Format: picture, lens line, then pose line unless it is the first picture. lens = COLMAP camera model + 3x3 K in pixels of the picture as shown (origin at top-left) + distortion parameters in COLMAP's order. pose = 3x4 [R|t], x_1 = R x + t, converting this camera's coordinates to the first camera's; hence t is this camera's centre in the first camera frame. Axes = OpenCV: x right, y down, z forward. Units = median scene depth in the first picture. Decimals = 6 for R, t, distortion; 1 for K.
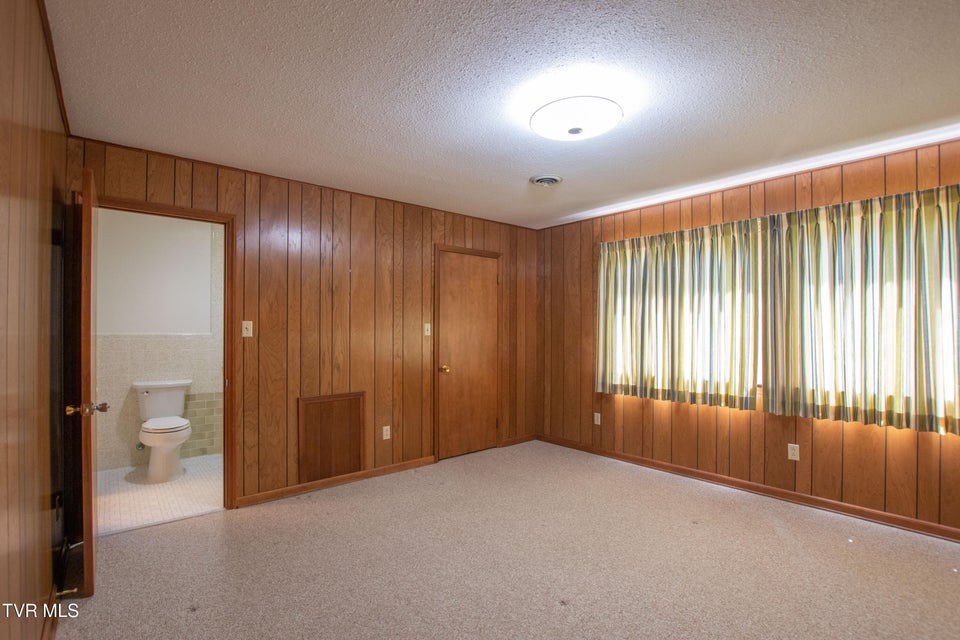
lens RADIAL K [[461.9, 0, 477.2], [0, 461.9, 323.5], [0, 0, 1]] dist [-0.000808, 0.000034]
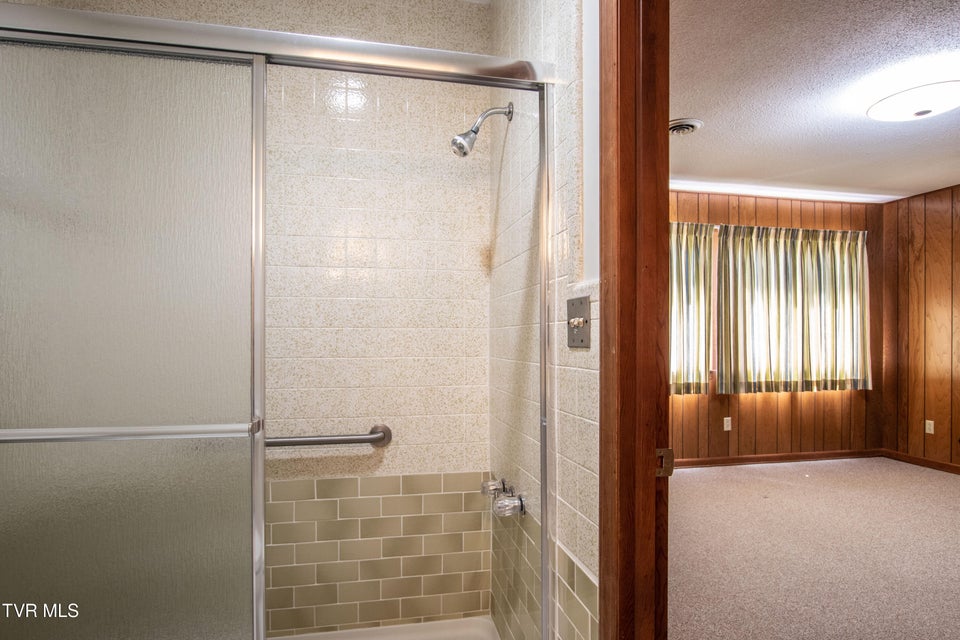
lens RADIAL K [[515.1, 0, 479.6], [0, 515.1, 322.2], [0, 0, 1]] dist [0.001774, 0.000304]
pose [[0.462058, 0.004257, 0.886839, -0.882358], [-0.022019, 0.999735, 0.006673, 0.017717], [-0.886576, -0.022610, 0.462029, 1.034066]]
